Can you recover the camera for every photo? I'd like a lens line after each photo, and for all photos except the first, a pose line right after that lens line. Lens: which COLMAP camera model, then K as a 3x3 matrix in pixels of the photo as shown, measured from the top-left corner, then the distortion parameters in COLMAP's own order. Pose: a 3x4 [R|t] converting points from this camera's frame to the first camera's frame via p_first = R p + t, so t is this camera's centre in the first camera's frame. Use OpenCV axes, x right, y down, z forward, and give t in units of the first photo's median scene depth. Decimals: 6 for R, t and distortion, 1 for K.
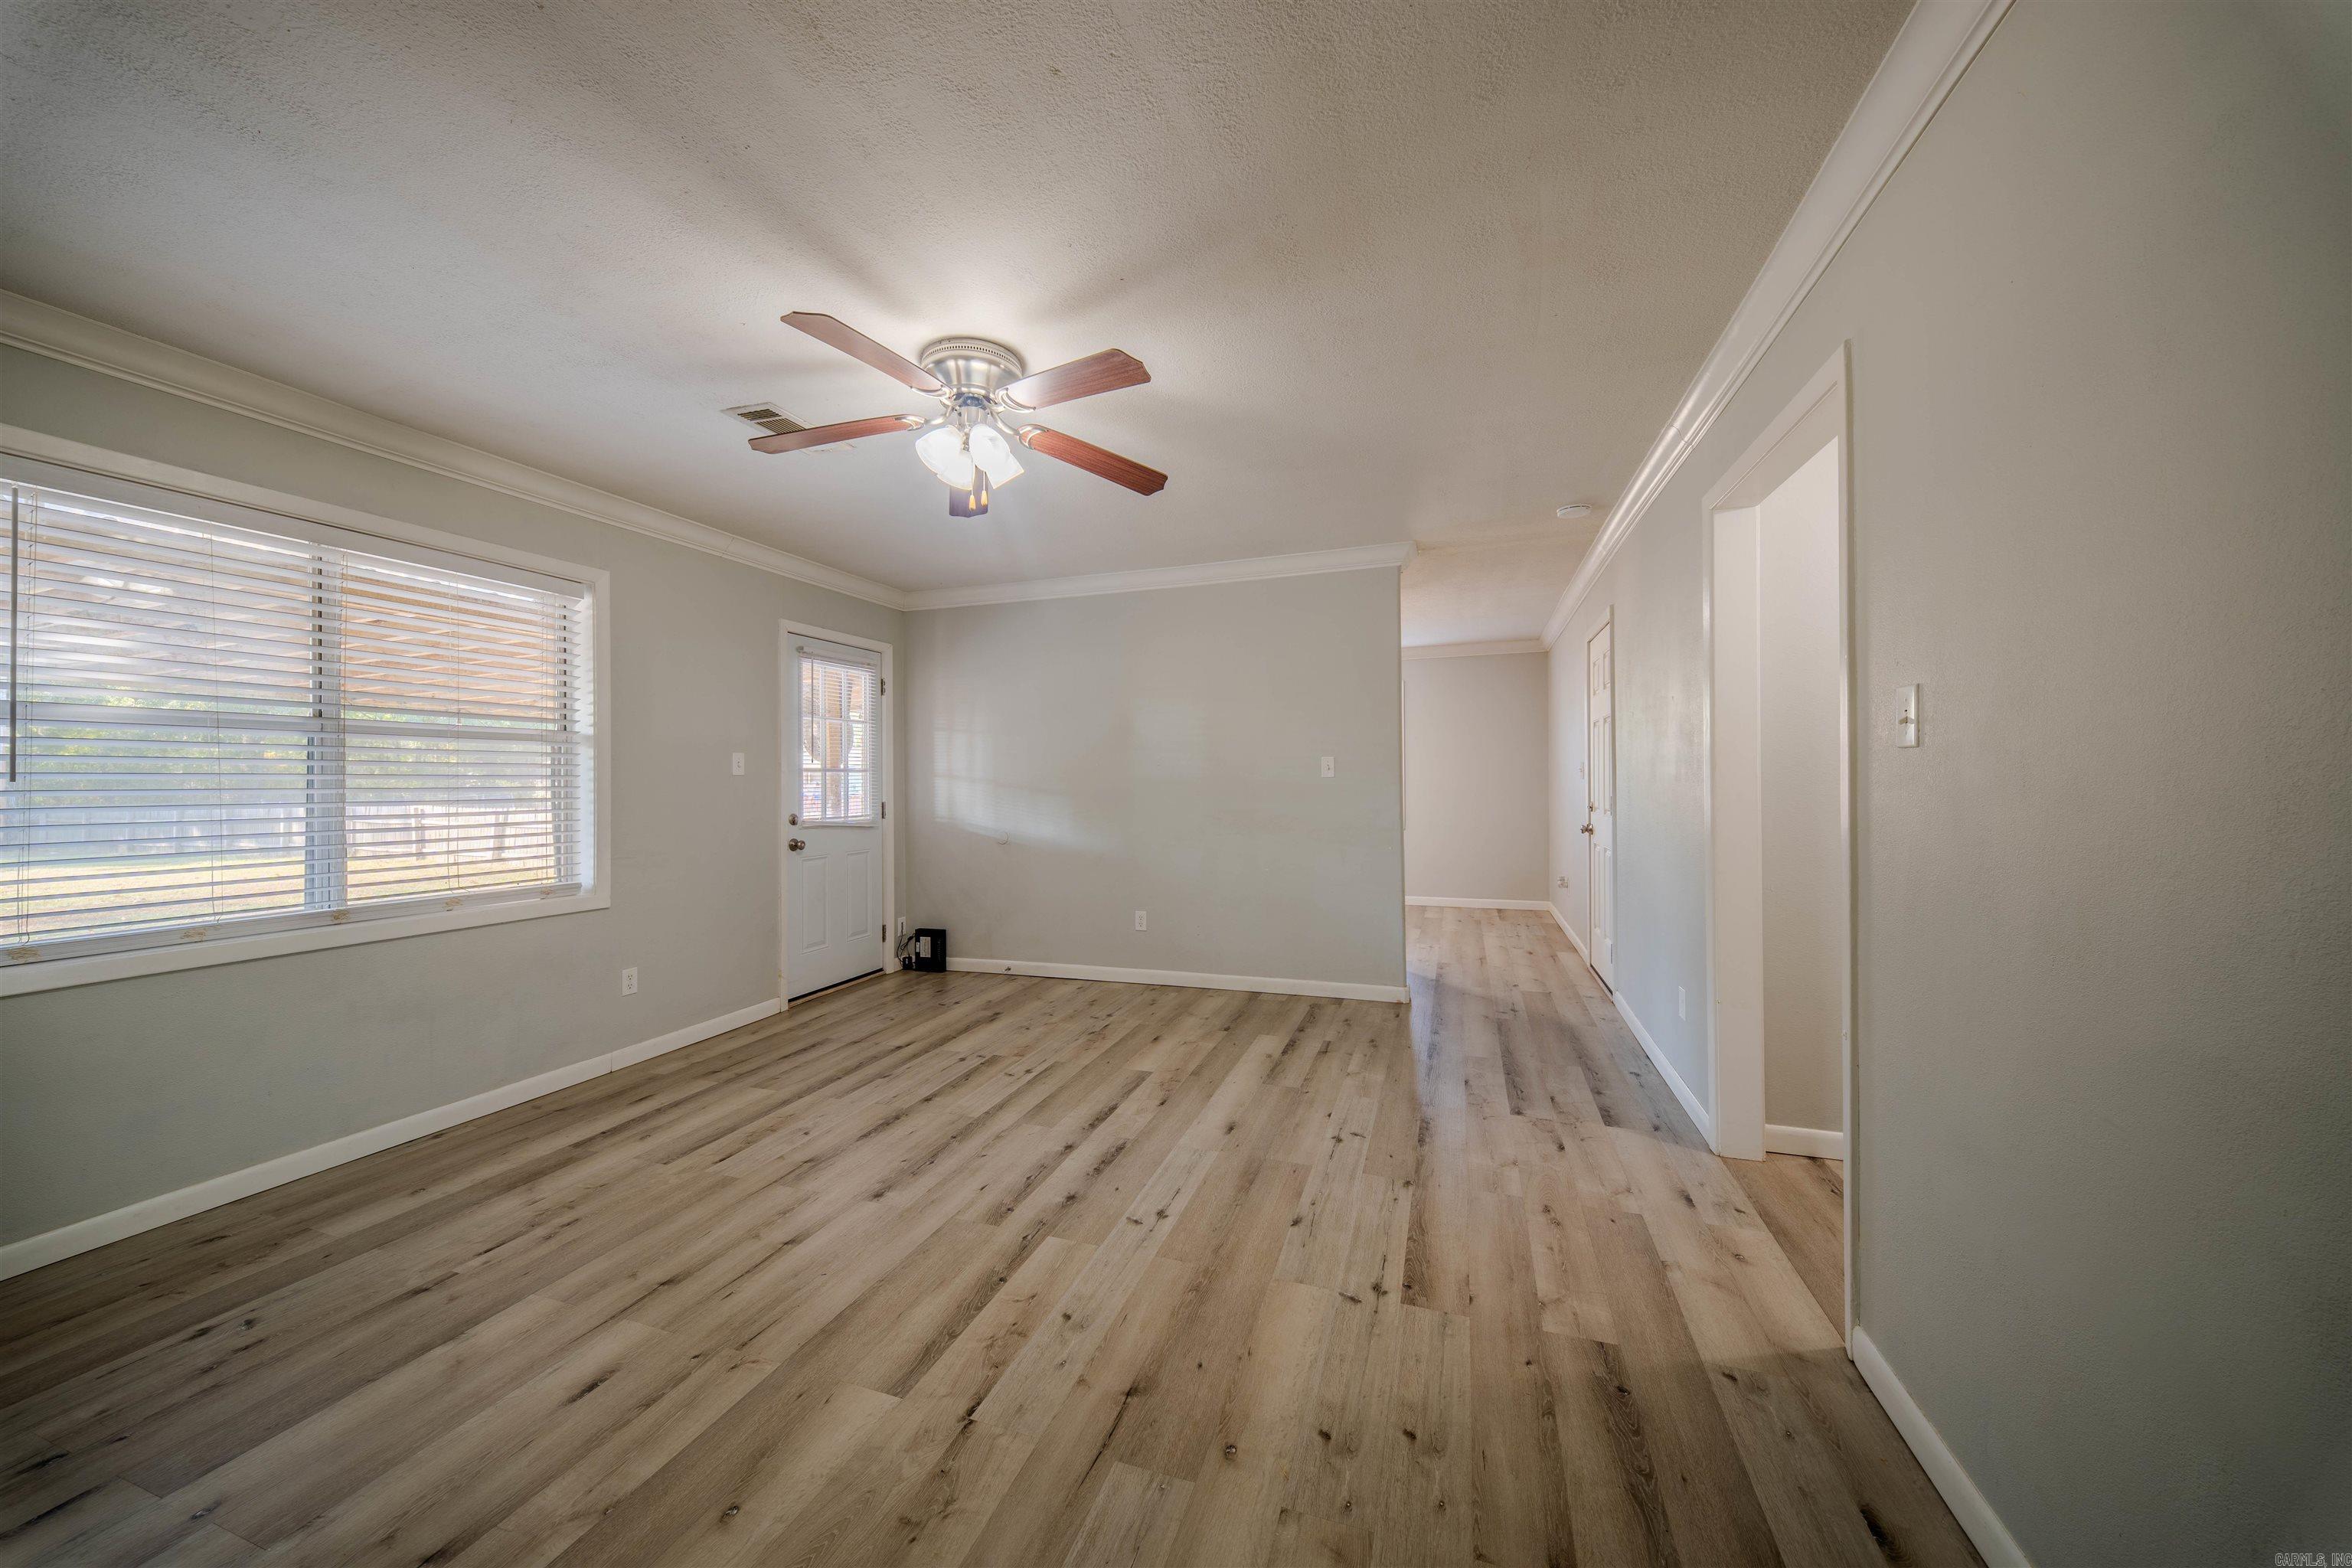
lens RADIAL K [[816.7, 0, 1202.2], [0, 816.7, 785.2], [0, 0, 1]] dist [-0.003422, -0.001502]
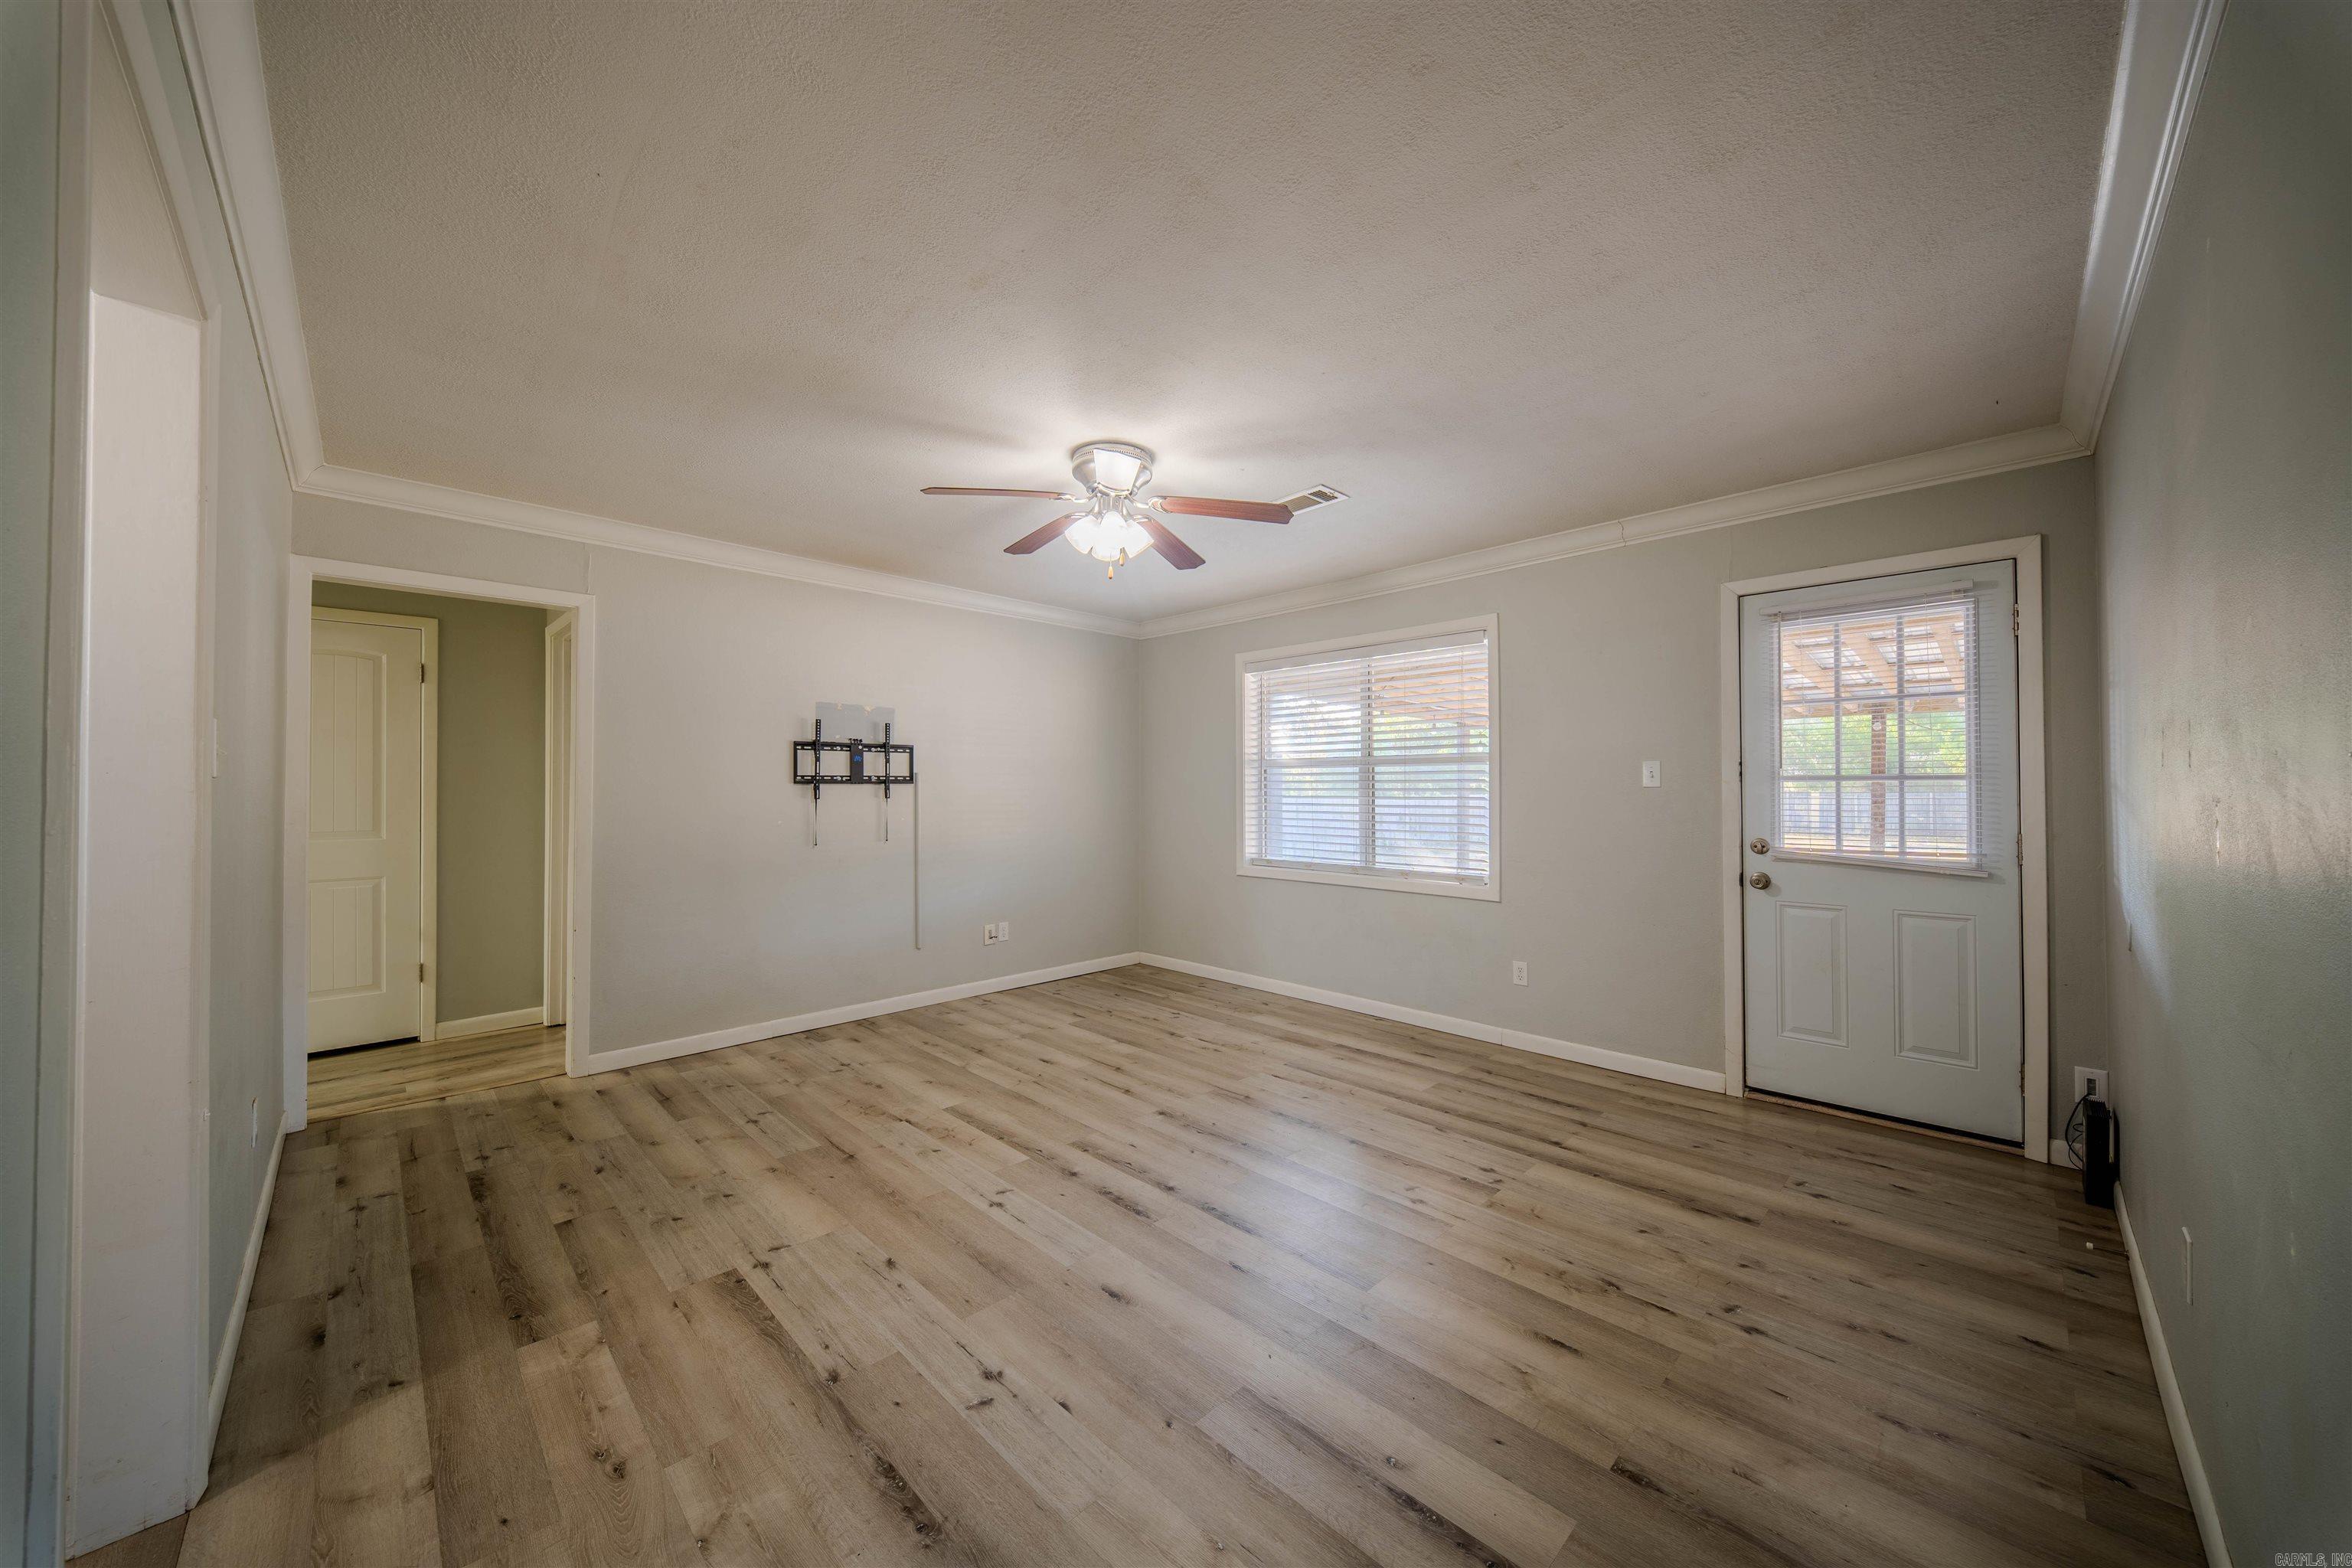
lens RADIAL K [[816.7, 0, 1157.3], [0, 816.7, 778.6], [0, 0, 1]] dist [-0.003422, -0.001502]
pose [[-0.474637, -0.002449, -0.880178, 0.694142], [-0.004335, 0.999991, -0.000445, -0.029147], [0.880171, 0.003605, -0.474643, 1.479333]]
